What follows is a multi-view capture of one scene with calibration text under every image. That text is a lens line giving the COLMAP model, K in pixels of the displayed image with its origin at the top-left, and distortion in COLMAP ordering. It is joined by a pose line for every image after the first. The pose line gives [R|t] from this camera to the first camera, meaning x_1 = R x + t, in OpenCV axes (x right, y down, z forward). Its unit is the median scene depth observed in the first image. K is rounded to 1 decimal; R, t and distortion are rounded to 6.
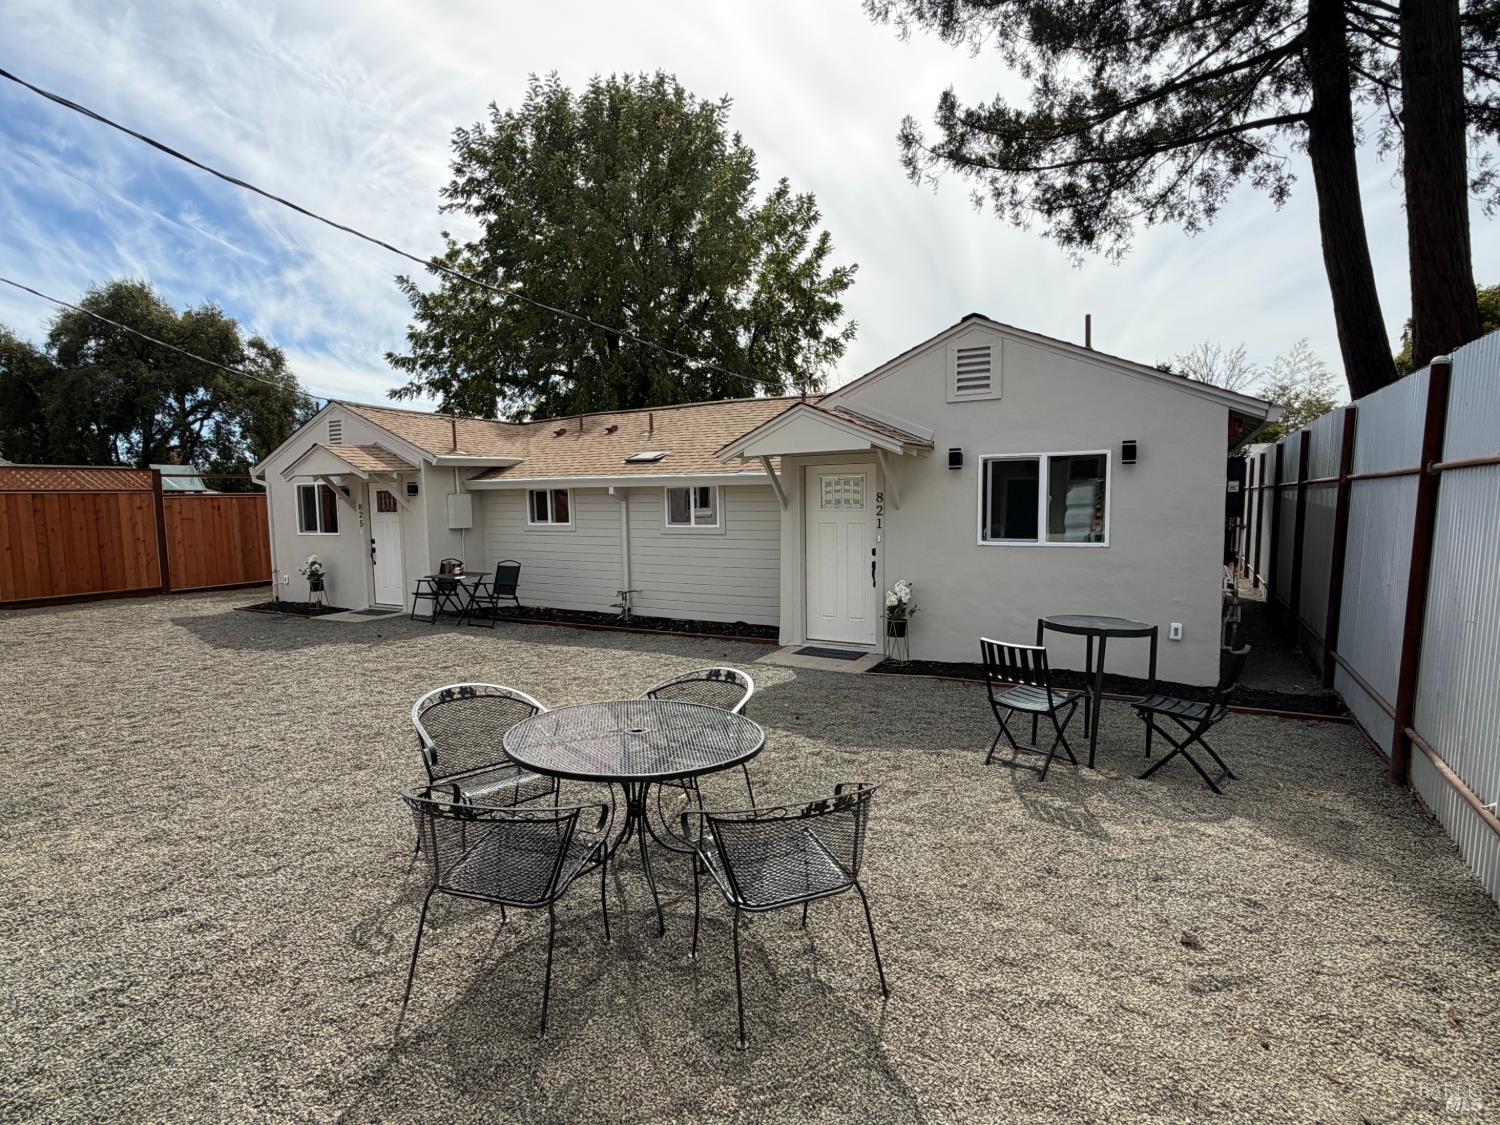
lens RADIAL K [[772.7, 0, 746.8], [0, 772.7, 566.8], [0, 0, 1]] dist [-0.002898, -0.000954]
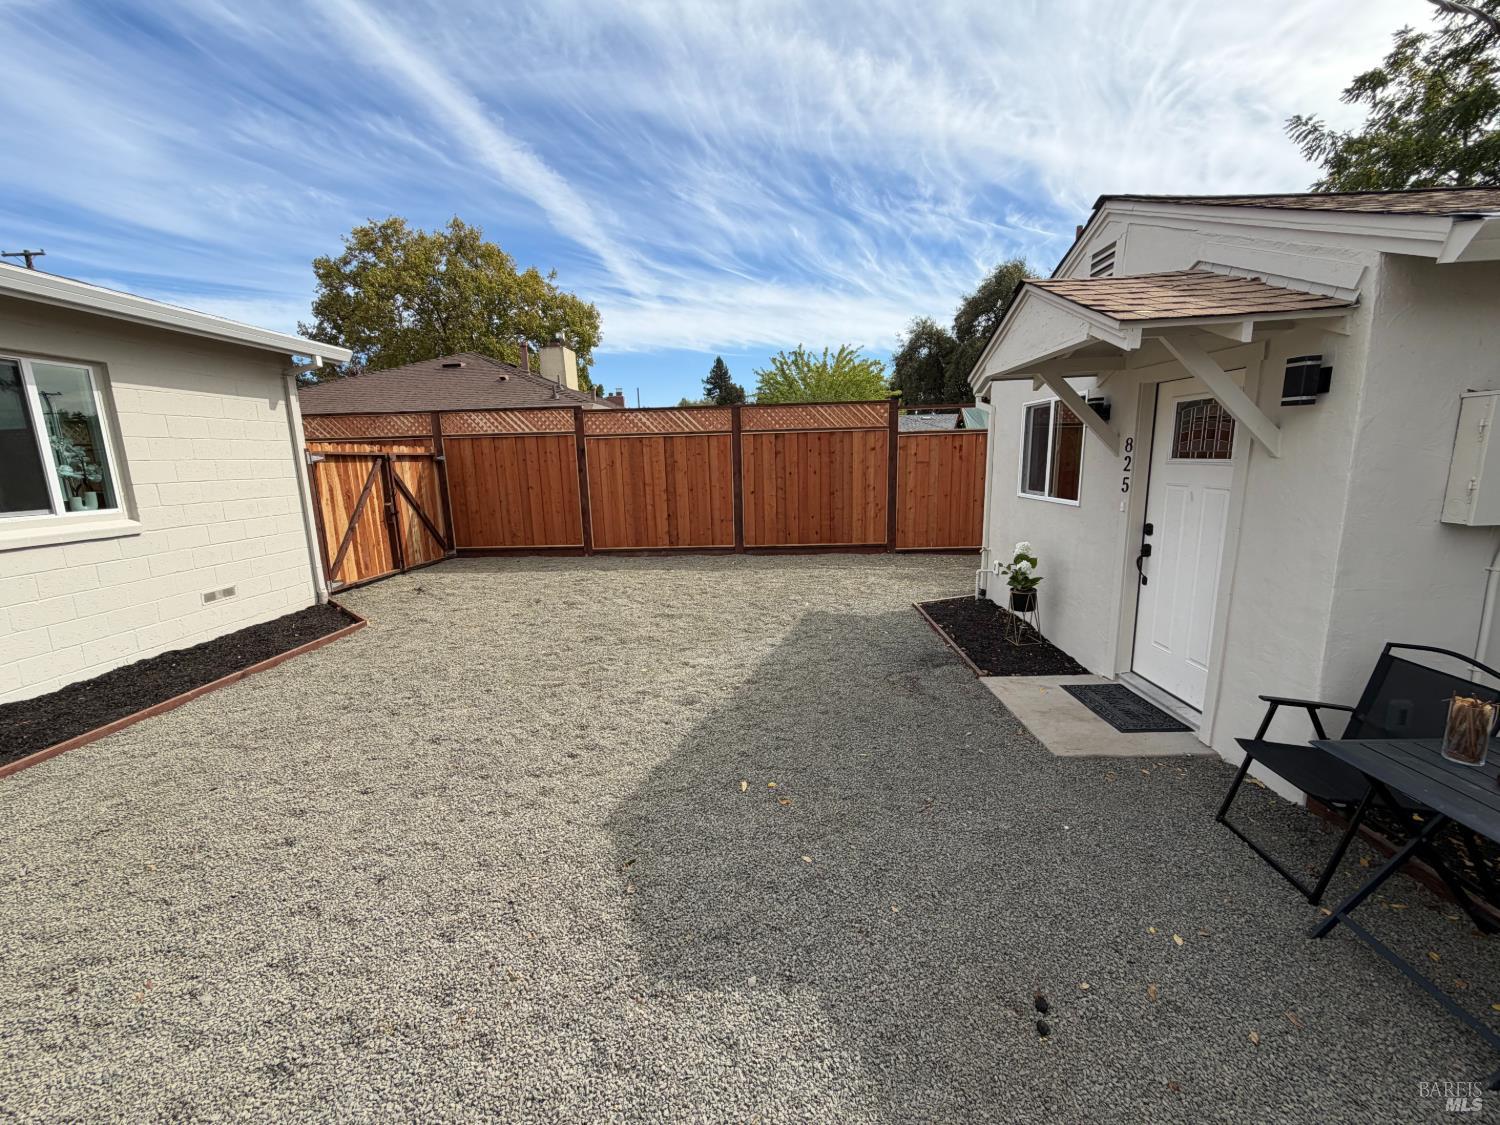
lens RADIAL K [[592.8, 0, 752.7], [0, 592.8, 567.0], [0, 0, 1]] dist [-0.001319, 0.000199]
pose [[0.461781, 0.170904, -0.870374, -0.282952], [-0.063909, 0.985122, 0.159529, -0.047095], [0.884689, -0.018042, 0.465833, 0.621851]]
